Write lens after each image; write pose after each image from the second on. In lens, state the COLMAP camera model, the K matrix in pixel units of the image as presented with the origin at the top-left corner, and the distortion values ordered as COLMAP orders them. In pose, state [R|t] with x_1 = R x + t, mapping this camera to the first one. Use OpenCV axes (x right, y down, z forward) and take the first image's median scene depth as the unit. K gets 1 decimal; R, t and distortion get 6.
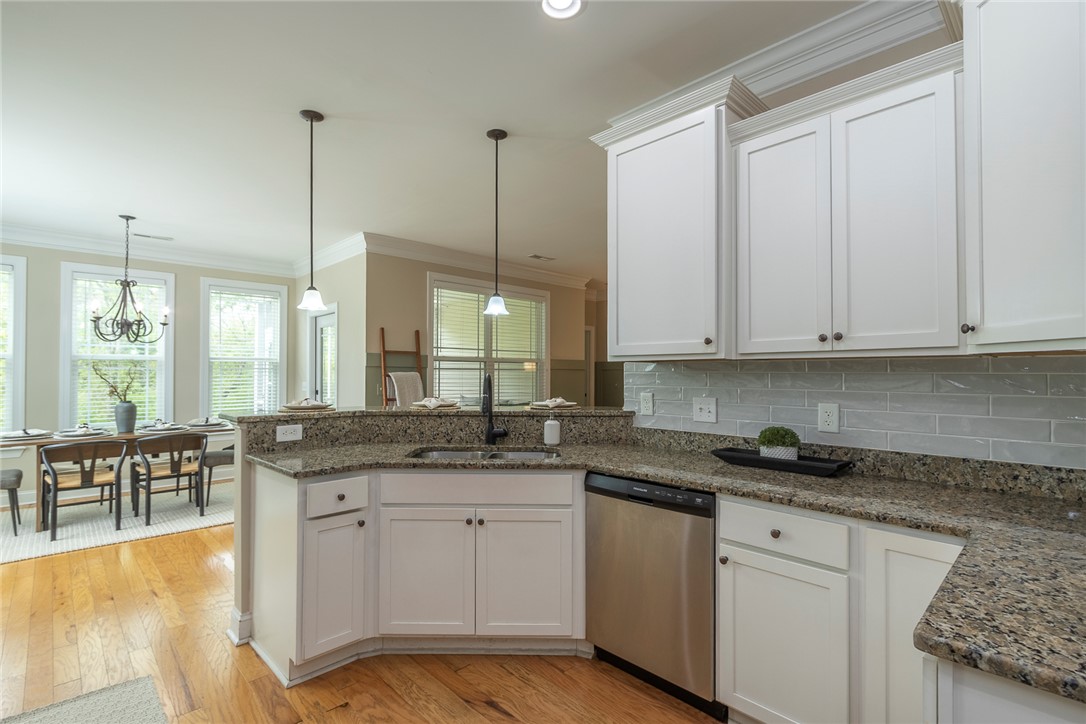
lens RADIAL K [[502.5, 0, 548.7], [0, 502.5, 360.8], [0, 0, 1]] dist [0.004078, -0.000137]
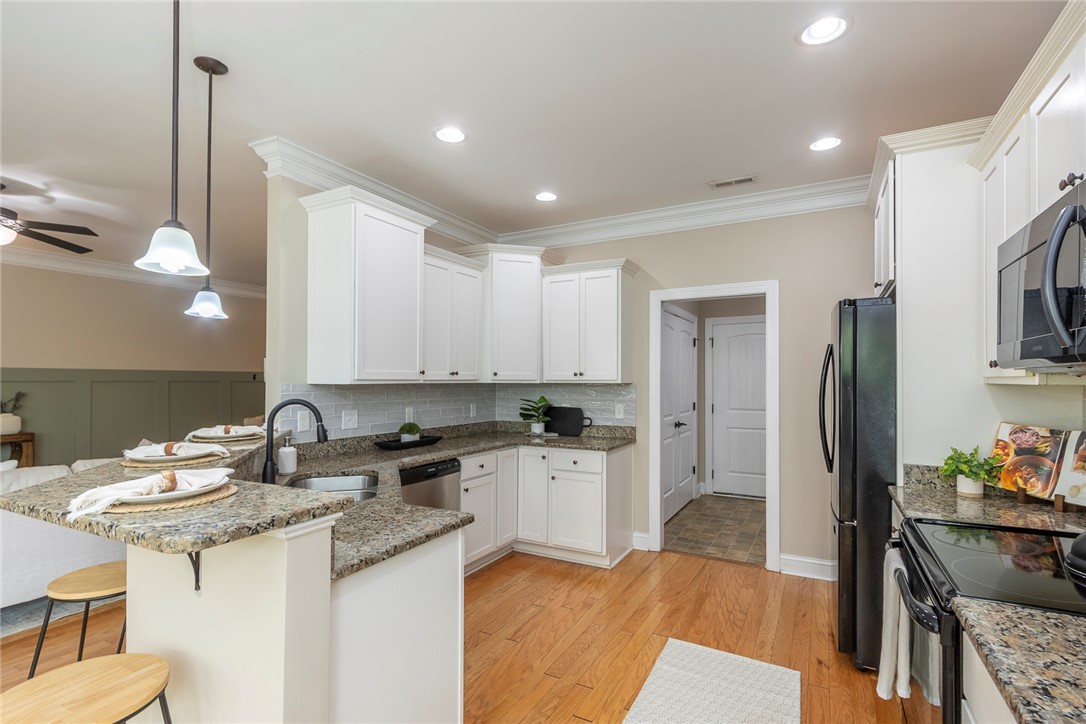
lens RADIAL K [[502.5, 0, 543.5], [0, 502.5, 371.3], [0, 0, 1]] dist [0.004078, -0.000137]
pose [[-0.299550, 0.016943, 0.953930, -1.051165], [-0.027102, 0.999288, -0.026259, -0.007243], [-0.953696, -0.033720, -0.298878, 0.877214]]
